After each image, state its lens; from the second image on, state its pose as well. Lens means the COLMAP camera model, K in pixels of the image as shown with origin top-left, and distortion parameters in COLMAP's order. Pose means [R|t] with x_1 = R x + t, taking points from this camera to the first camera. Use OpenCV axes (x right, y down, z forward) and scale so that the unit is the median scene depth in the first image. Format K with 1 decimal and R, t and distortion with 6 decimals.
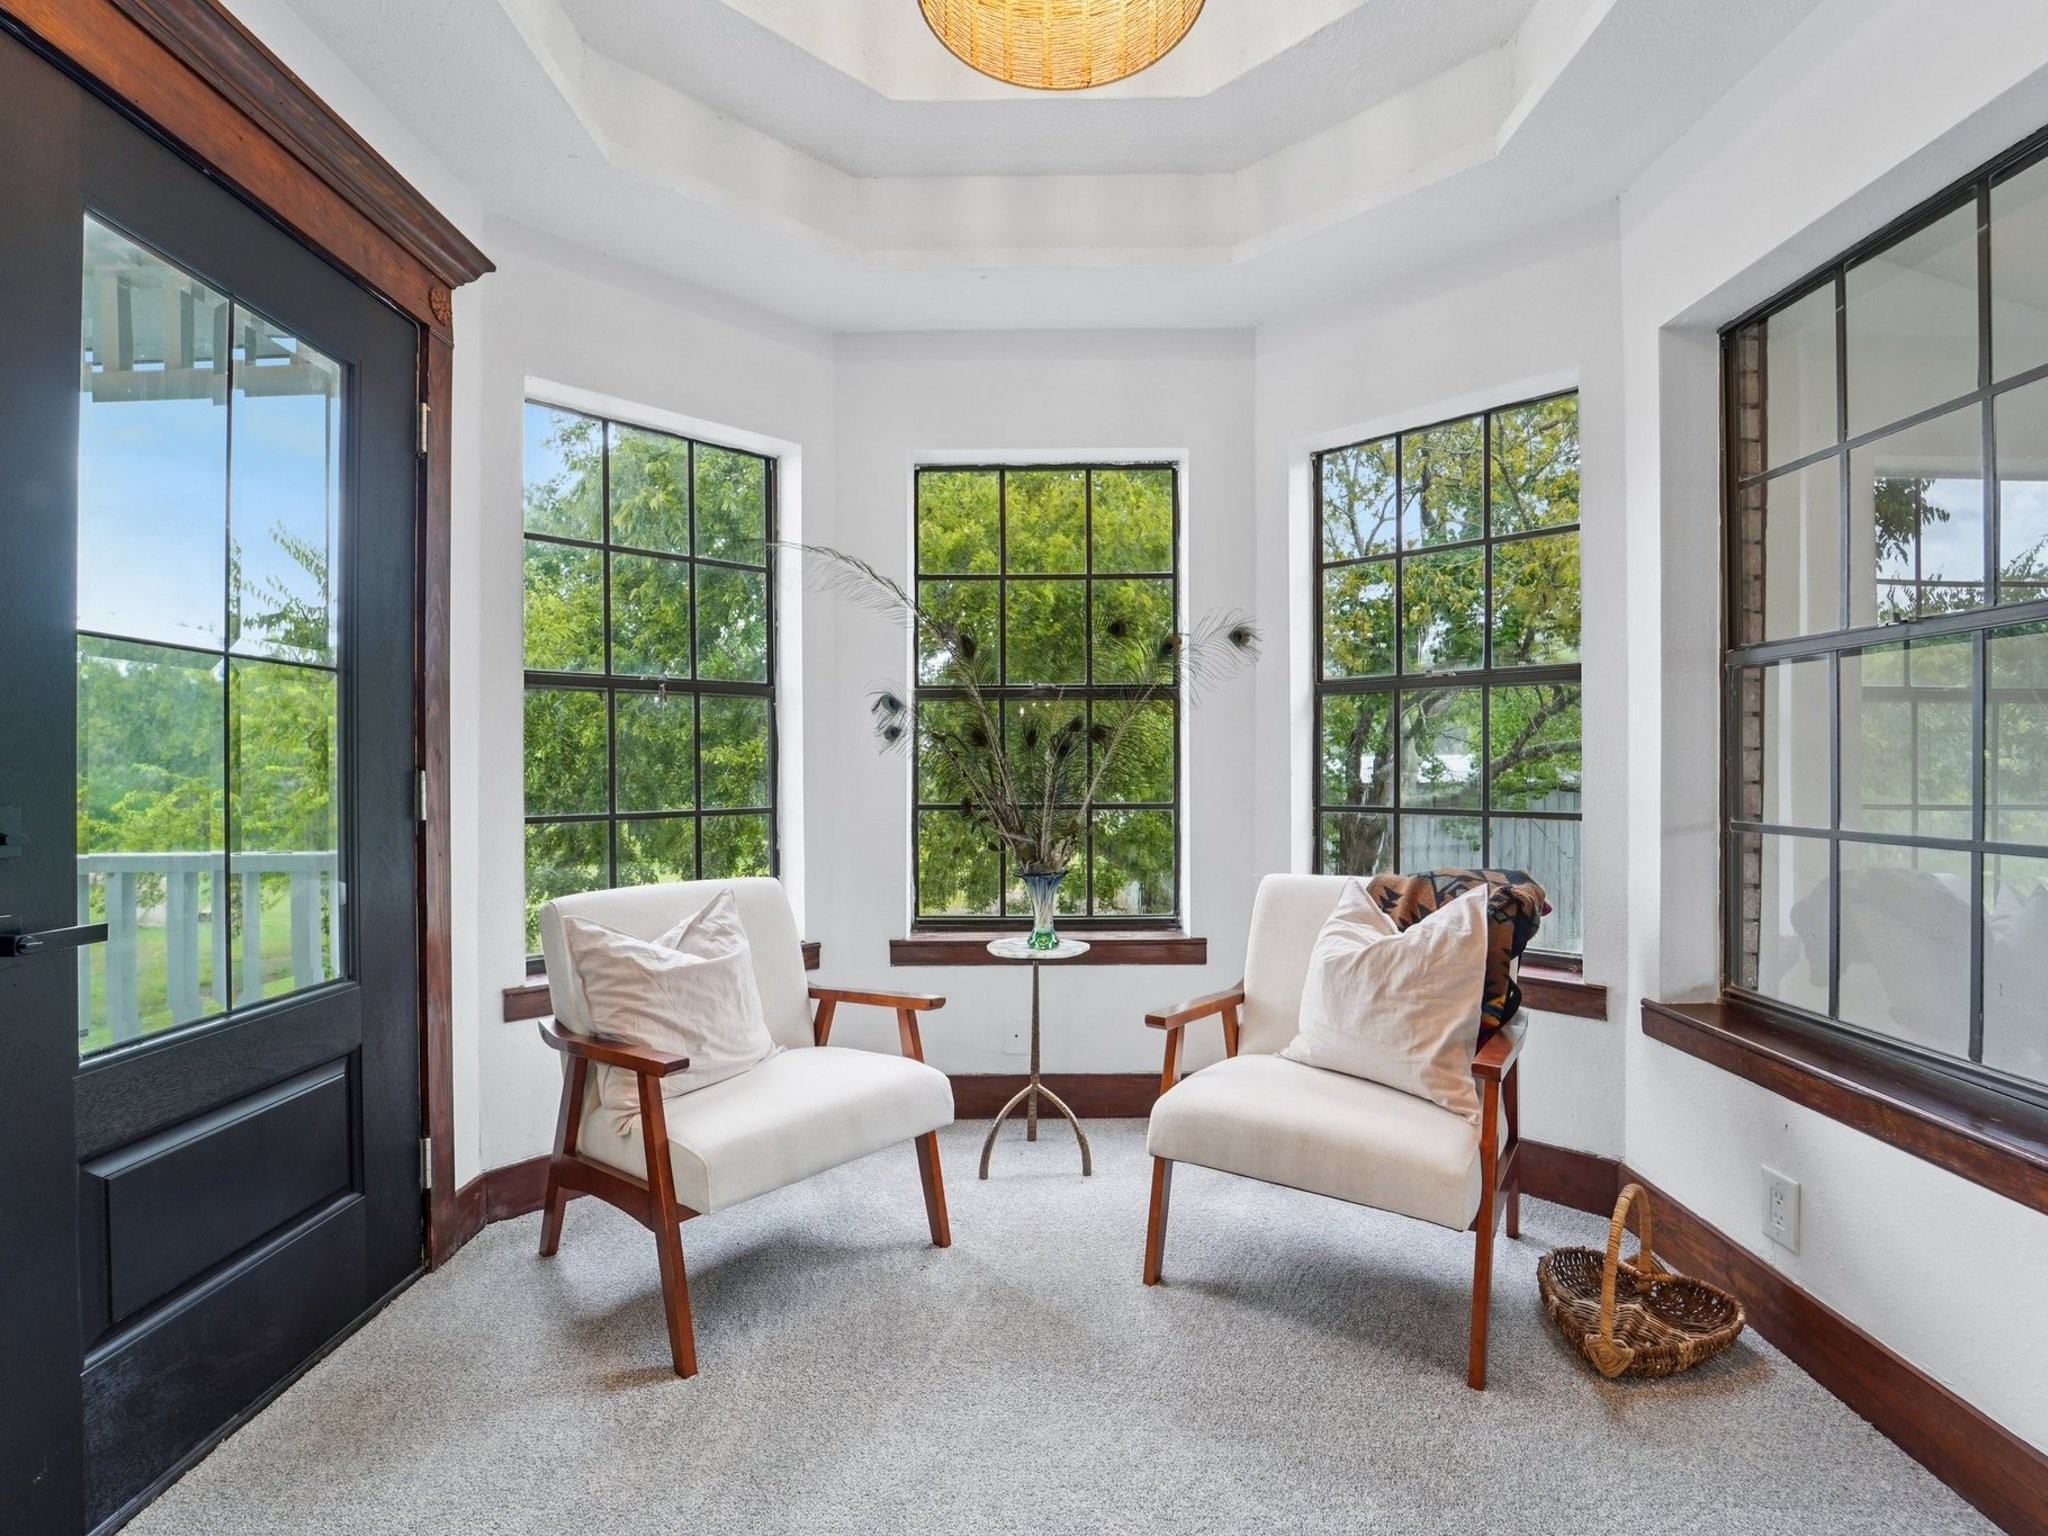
lens RADIAL K [[951.3, 0, 1026.5], [0, 951.3, 773.0], [0, 0, 1]] dist [-0.016277, -0.000124]
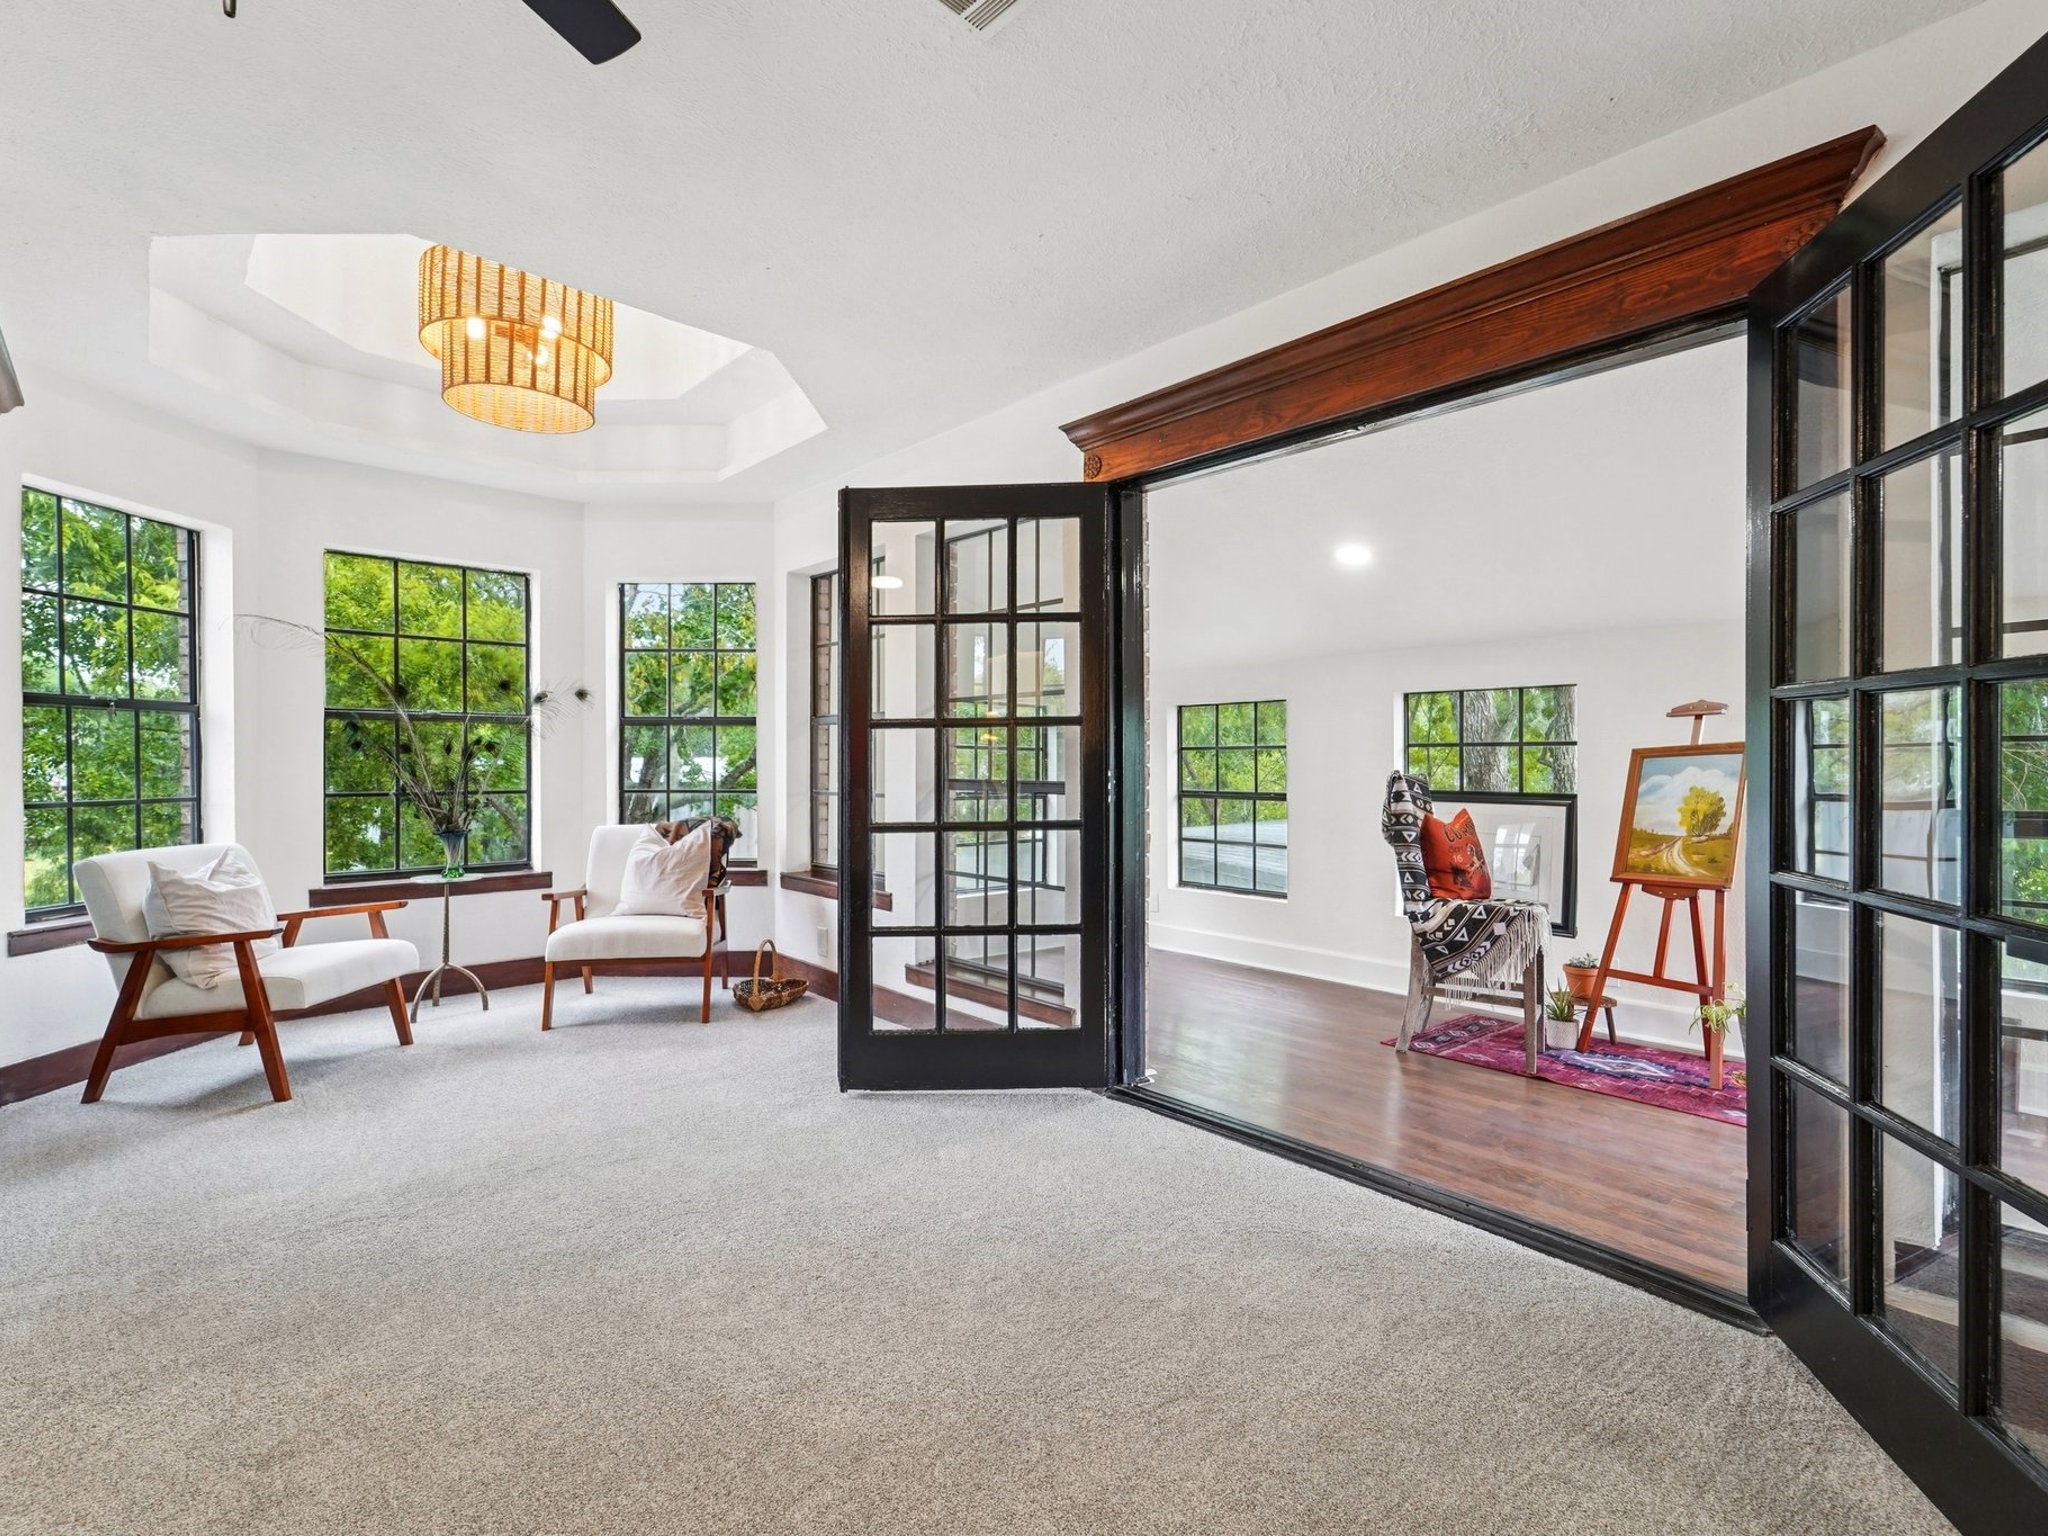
lens RADIAL K [[951.6, 0, 1022.8], [0, 951.6, 771.1], [0, 0, 1]] dist [-0.000328, 0.000642]
pose [[0.738867, -0.000365, 0.673851, -0.426481], [0.003220, 0.999990, -0.002990, 0.010777], [-0.673844, 0.004379, 0.738861, -1.024135]]
